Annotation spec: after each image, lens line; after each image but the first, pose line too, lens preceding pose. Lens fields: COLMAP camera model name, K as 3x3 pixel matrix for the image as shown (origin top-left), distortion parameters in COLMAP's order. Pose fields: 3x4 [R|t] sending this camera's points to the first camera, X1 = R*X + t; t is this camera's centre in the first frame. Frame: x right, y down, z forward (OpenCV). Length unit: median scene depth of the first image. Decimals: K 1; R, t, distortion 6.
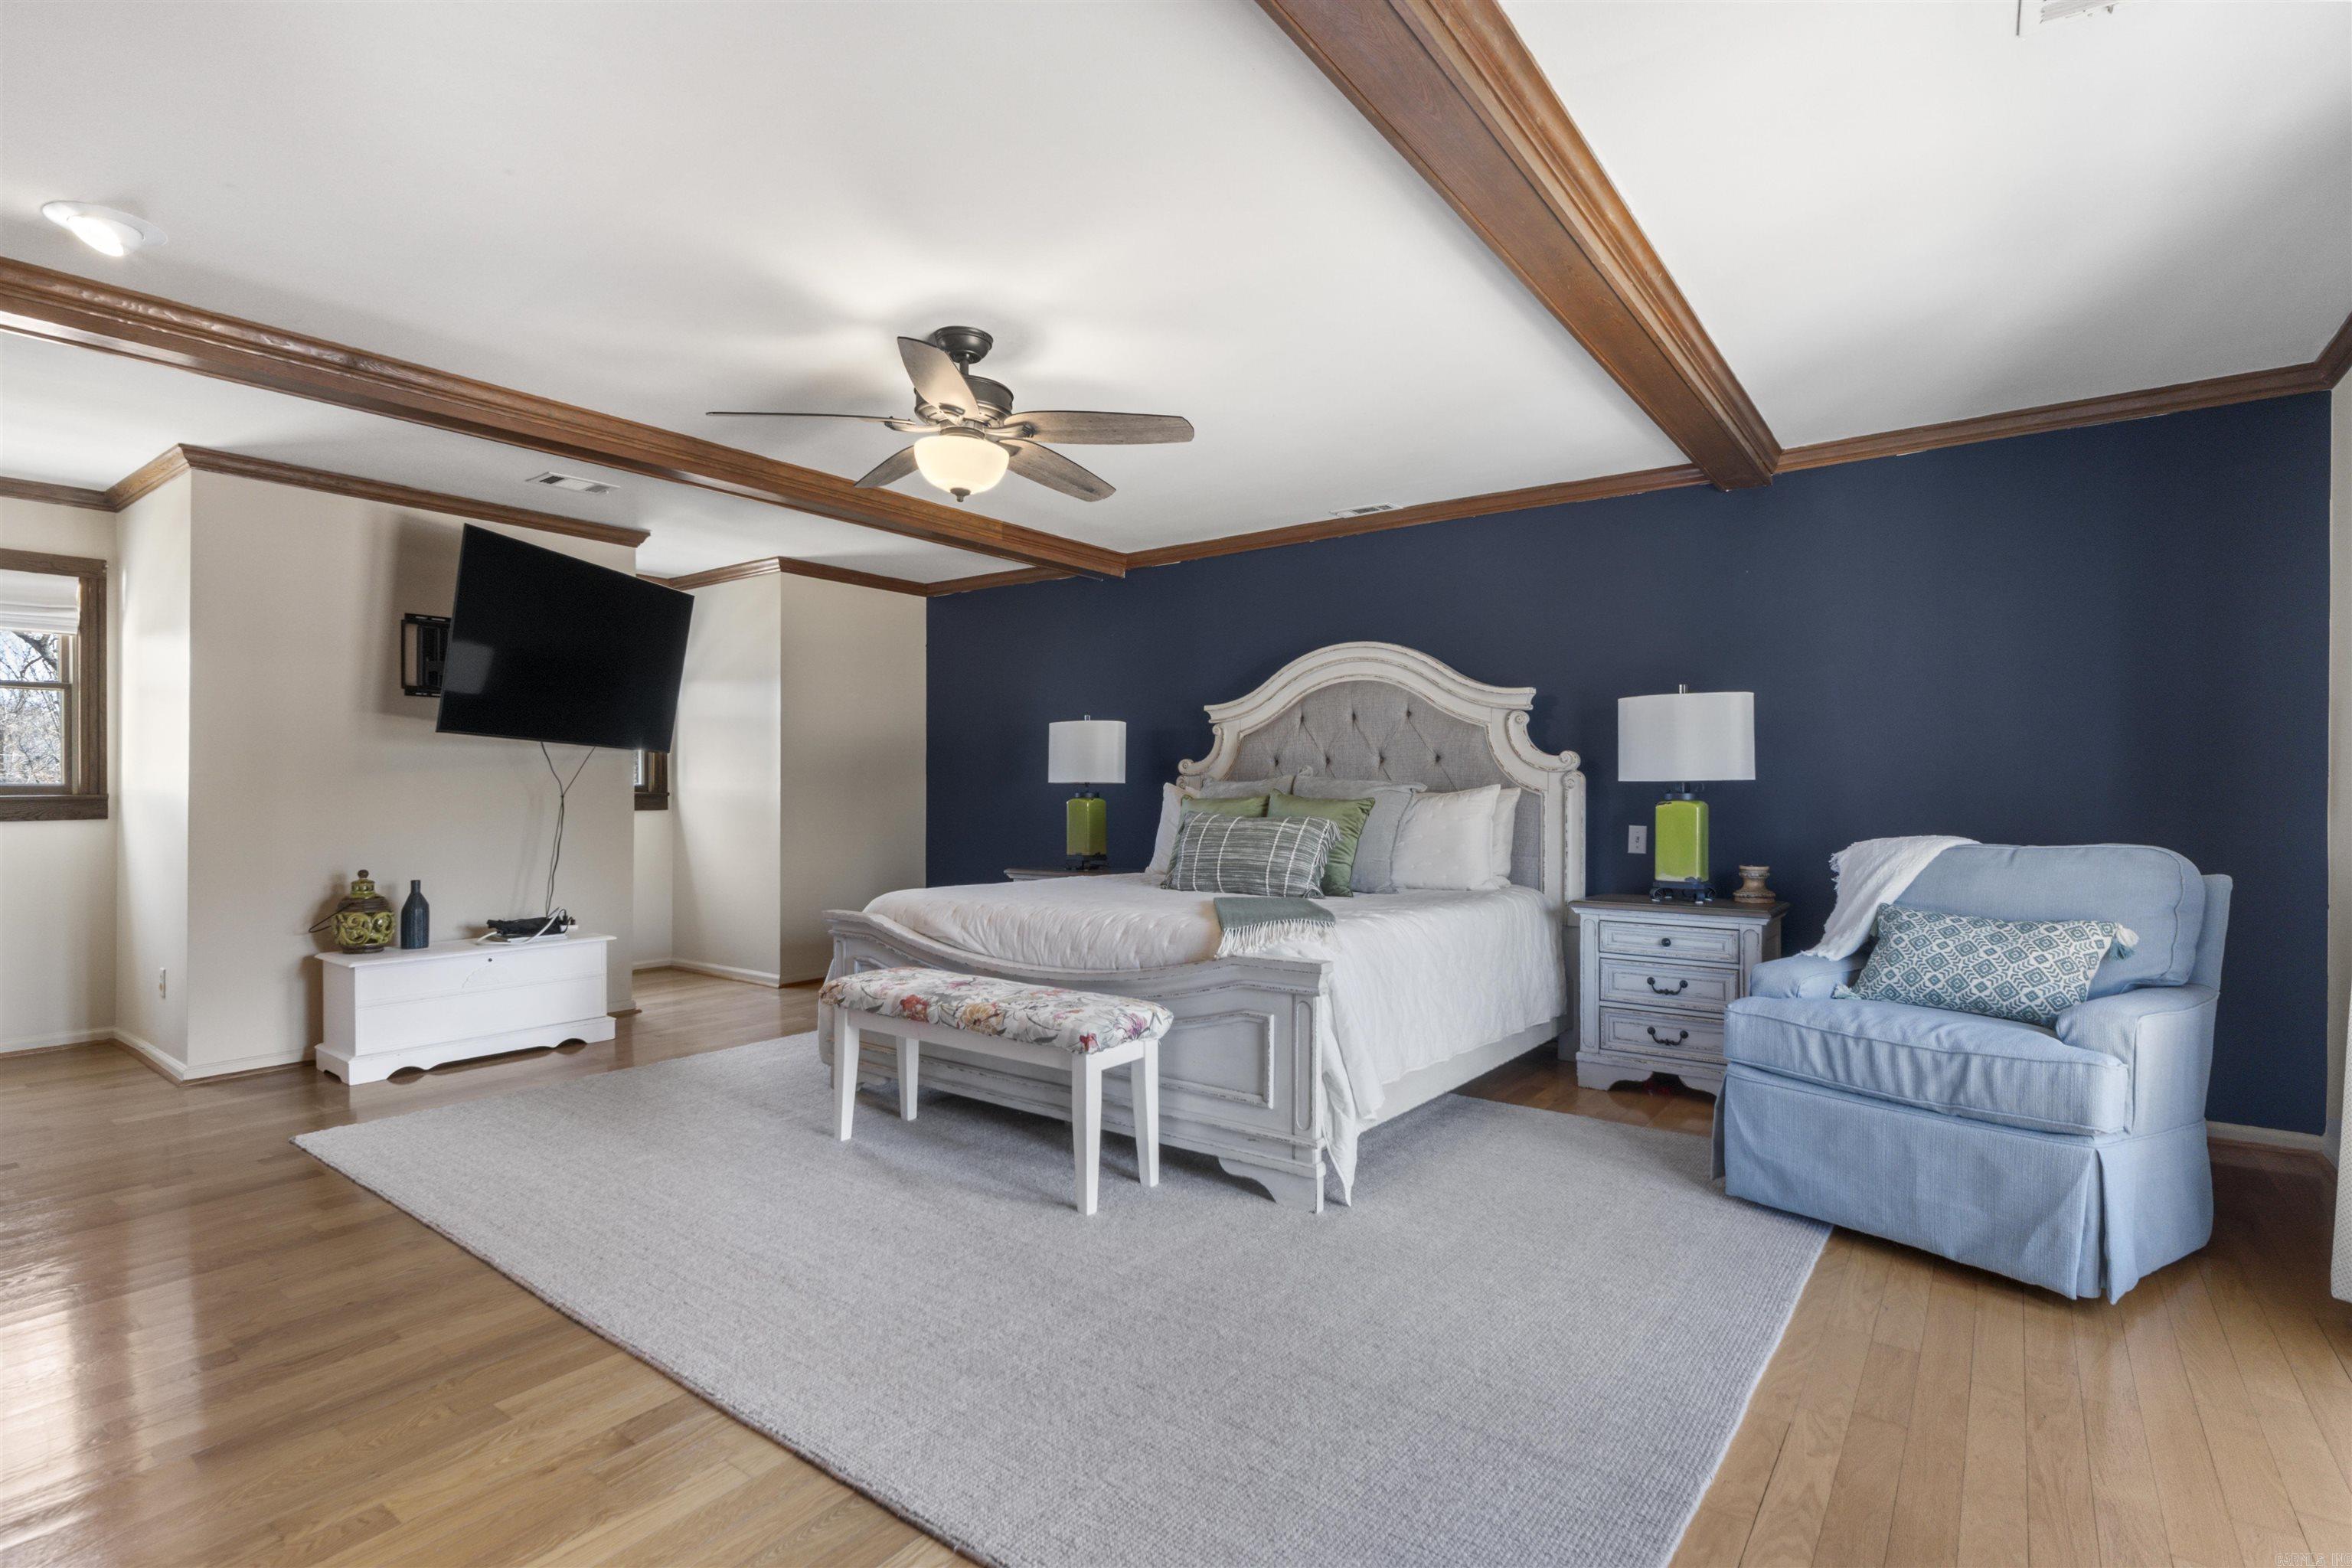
lens RADIAL K [[1116.7, 0, 1176.0], [0, 1116.7, 784.0], [0, 0, 1]] dist [-0.001872, -0.000442]
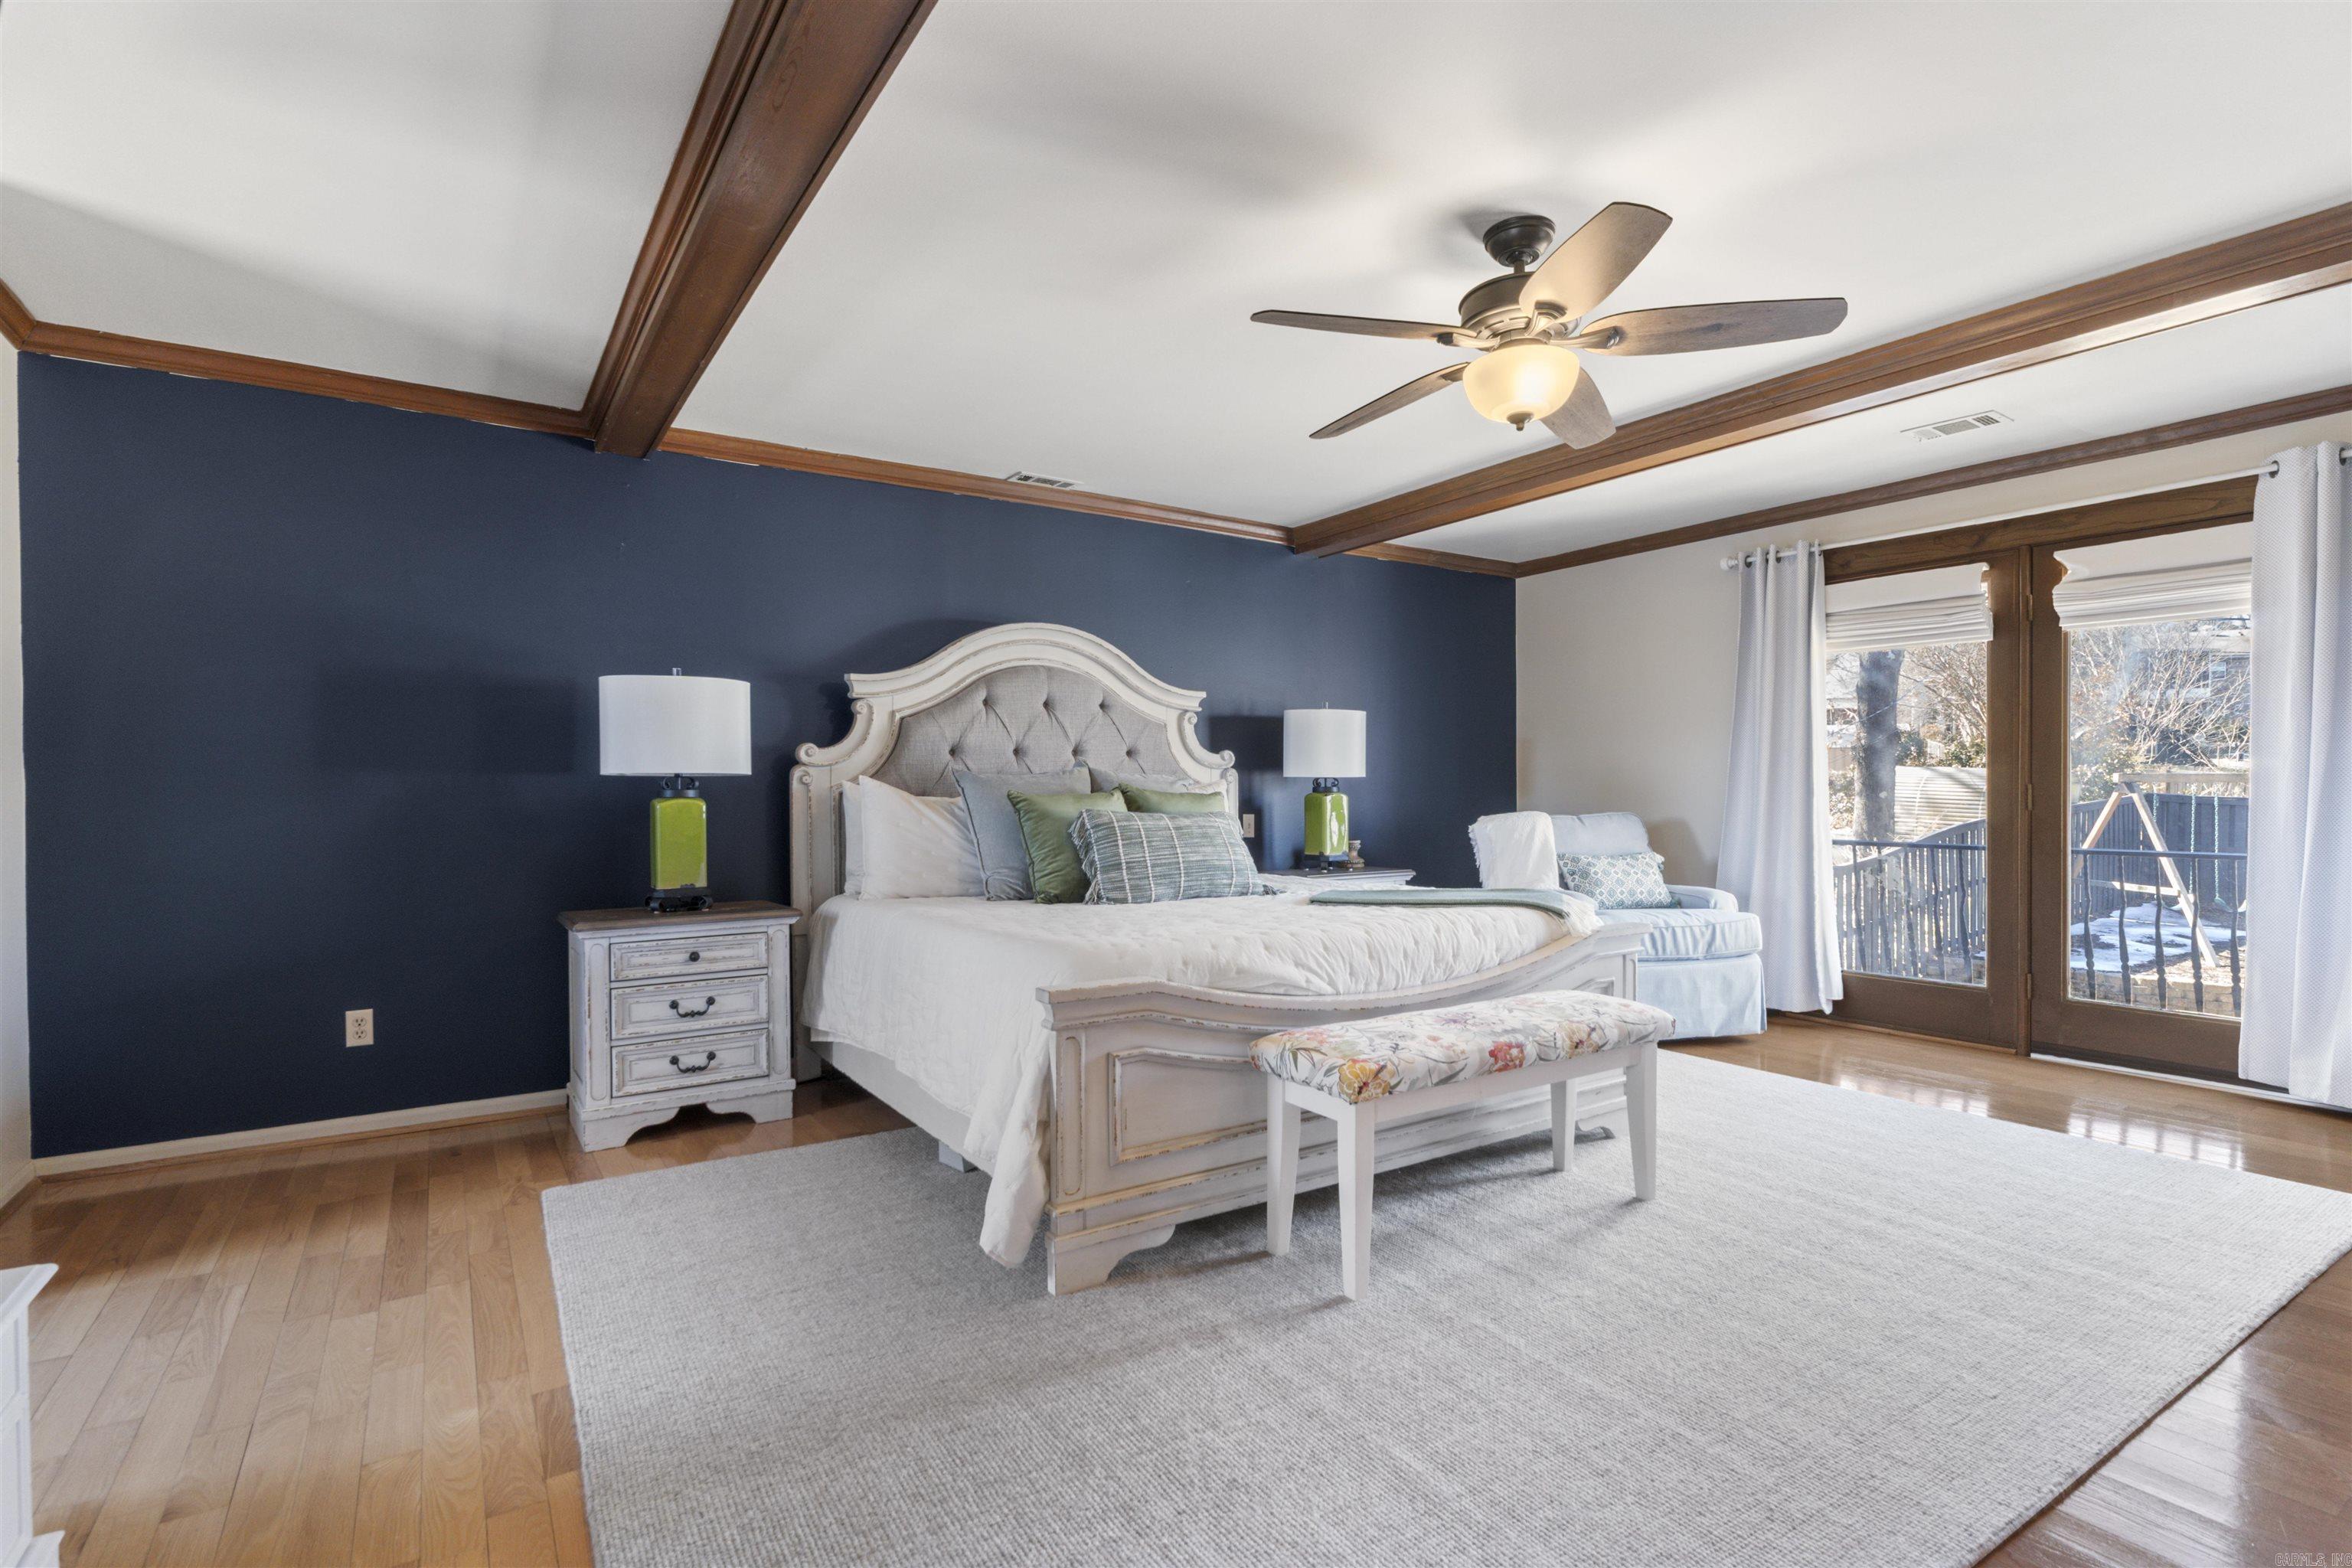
lens RADIAL K [[1116.7, 0, 1176.0], [0, 1116.7, 784.0], [0, 0, 1]] dist [-0.001872, -0.000442]
pose [[0.343025, 0.006285, 0.939305, -0.695226], [0.006163, 0.999941, -0.008941, 0.013253], [-0.939306, 0.008856, 0.342966, 0.638202]]
